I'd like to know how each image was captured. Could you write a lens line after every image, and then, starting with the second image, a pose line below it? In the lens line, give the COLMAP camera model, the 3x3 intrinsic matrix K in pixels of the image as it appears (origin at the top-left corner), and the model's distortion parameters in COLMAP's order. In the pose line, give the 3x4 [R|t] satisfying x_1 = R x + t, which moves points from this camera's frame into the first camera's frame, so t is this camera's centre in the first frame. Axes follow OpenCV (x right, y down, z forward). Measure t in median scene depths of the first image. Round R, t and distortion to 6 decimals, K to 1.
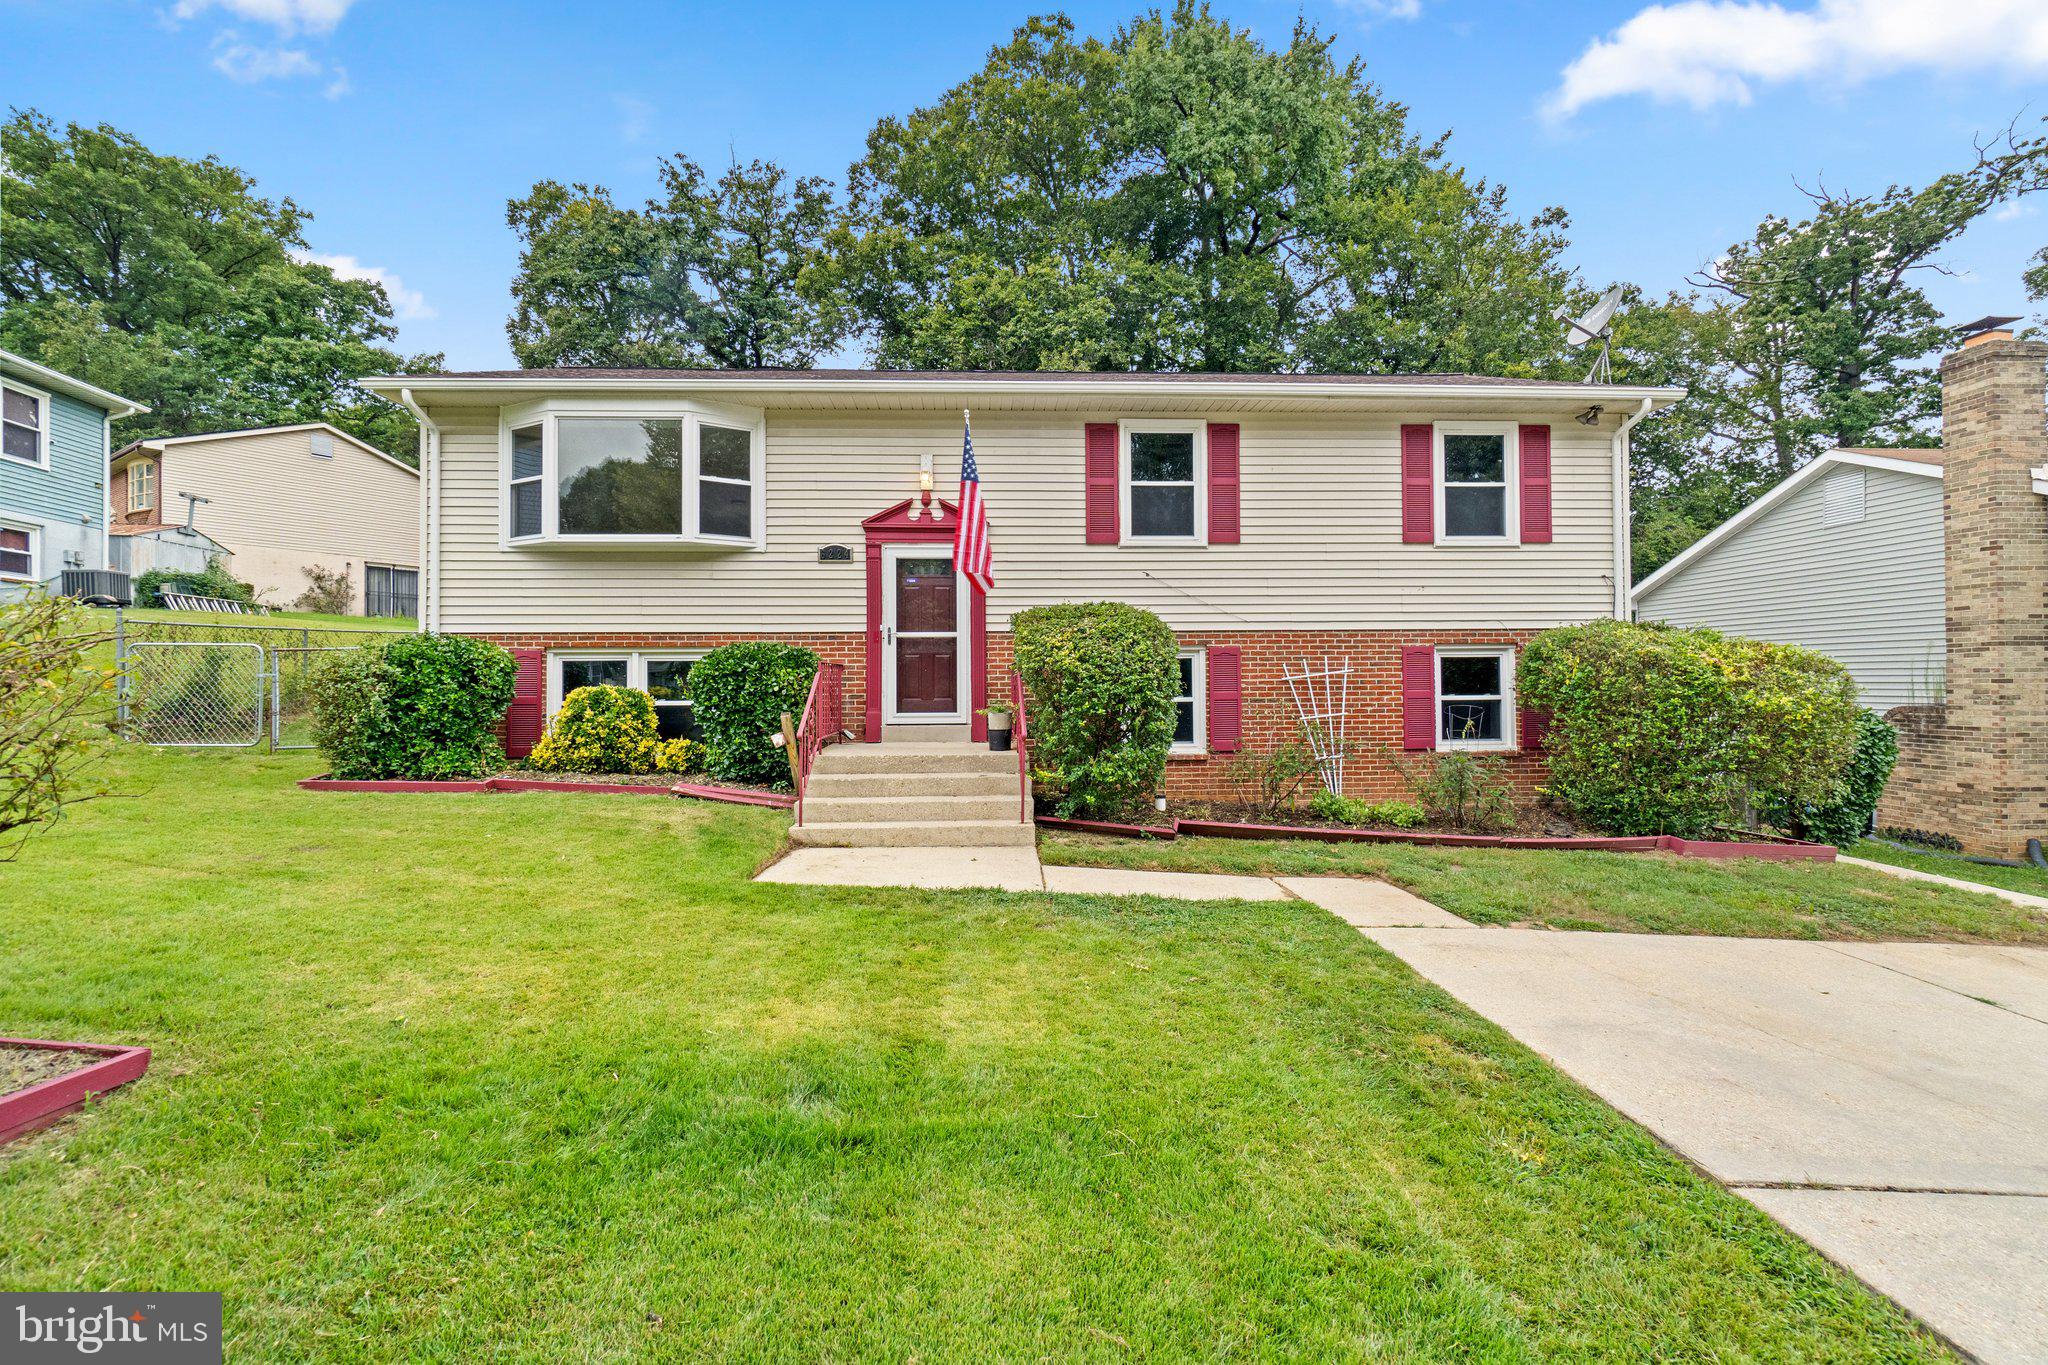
lens RADIAL K [[884.1, 0, 1012.8], [0, 884.1, 652.0], [0, 0, 1]] dist [-0.000931, 0.000319]
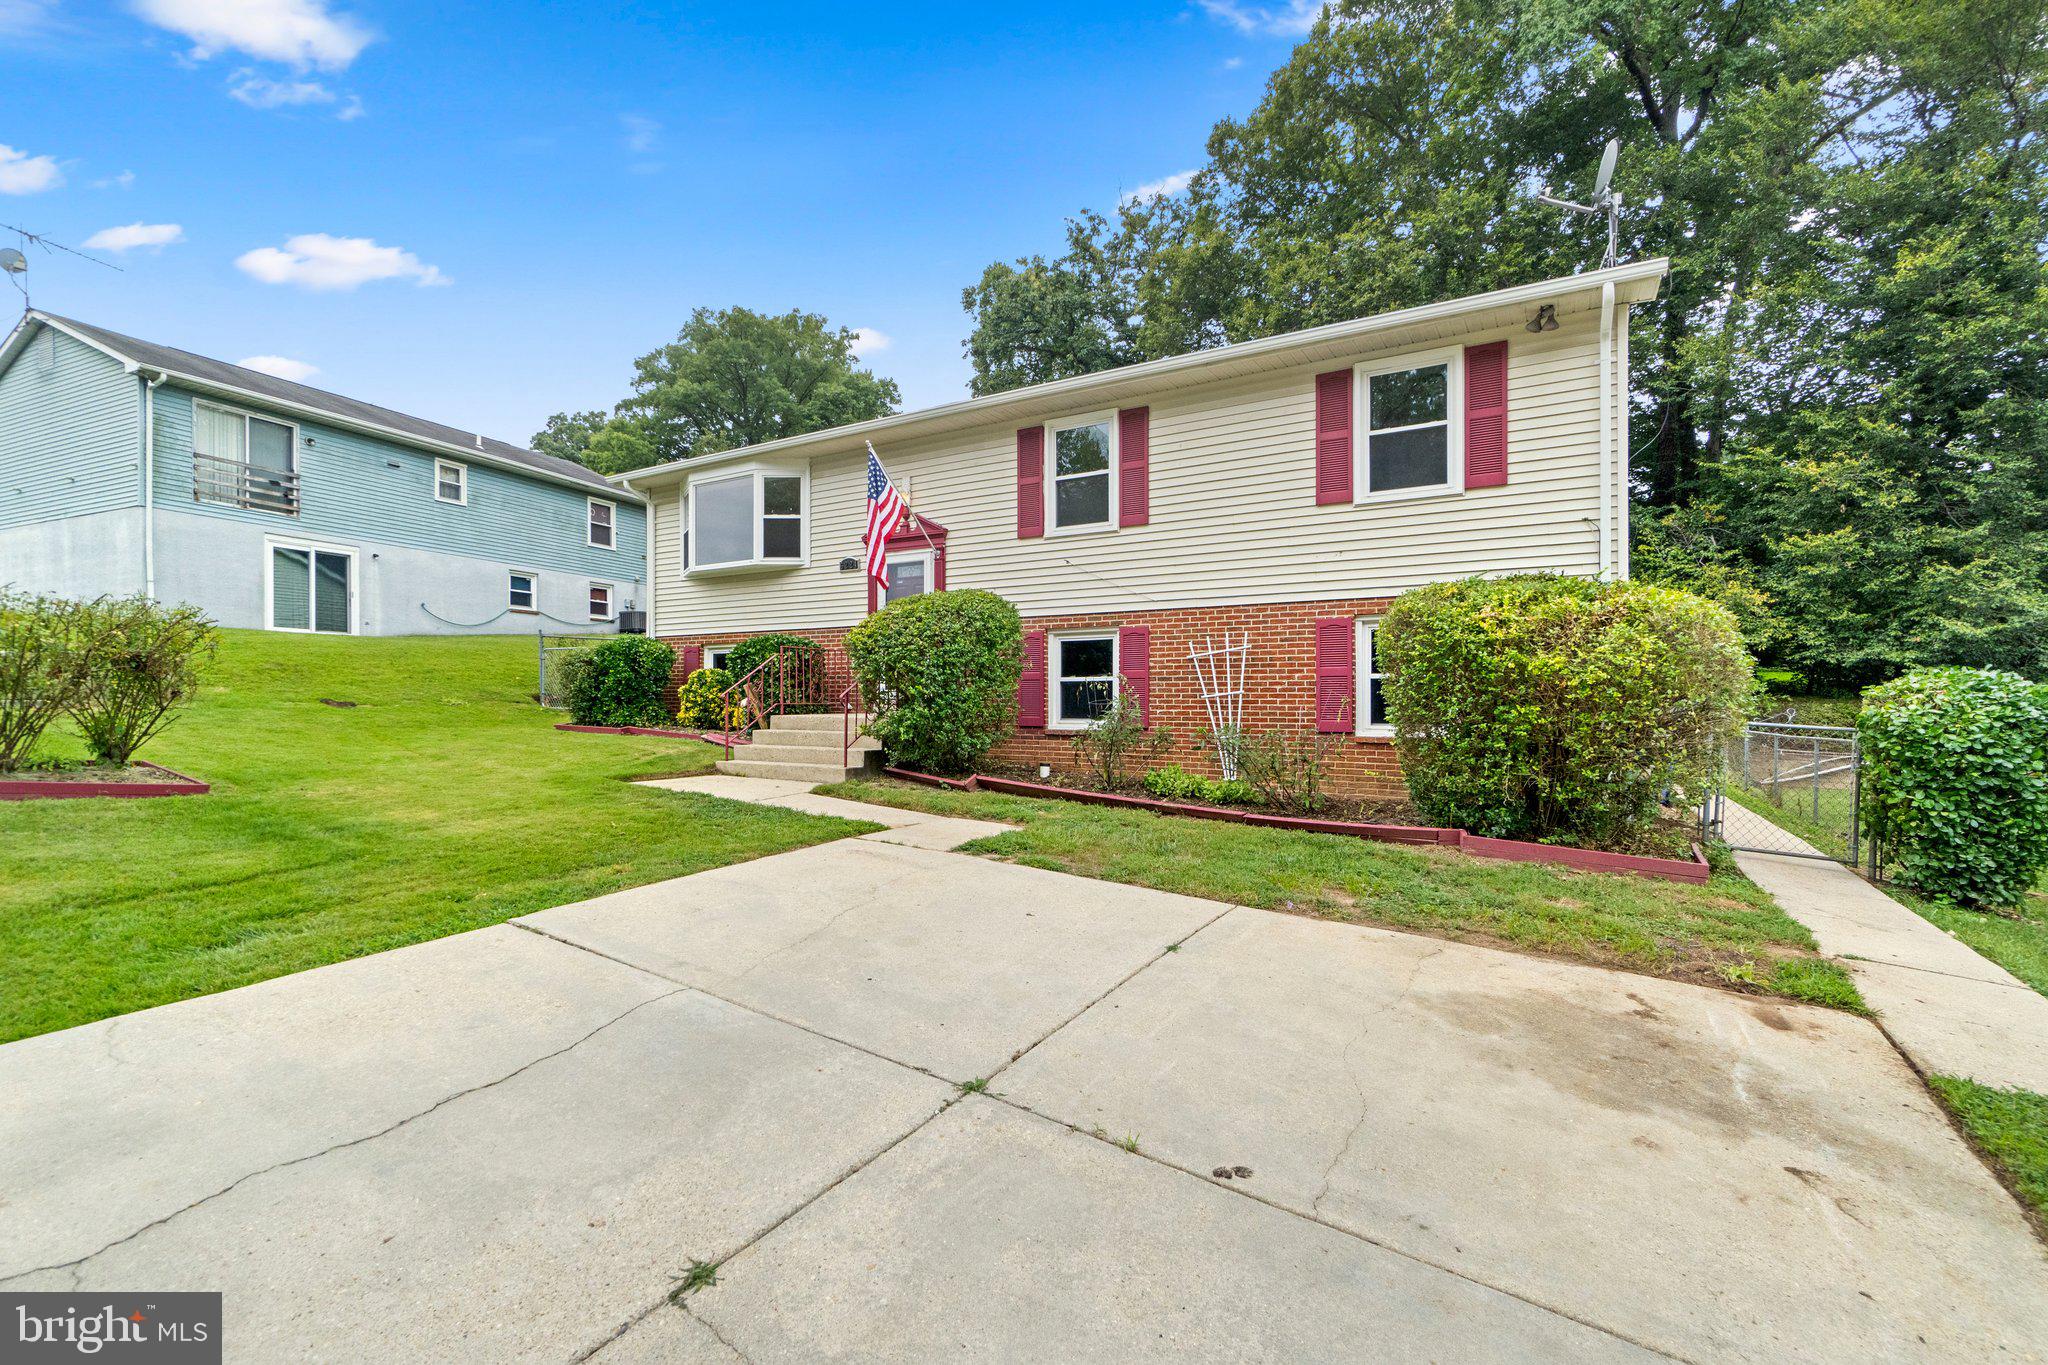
lens RADIAL K [[914.6, 0, 1024.0], [0, 914.6, 682.5], [0, 0, 1]] dist [-0.002161, -0.000081]
pose [[0.827924, -0.004063, -0.560825, 0.724396], [0.009843, 0.999925, 0.007288, 0.049561], [0.560753, -0.011554, 0.827902, 0.049099]]
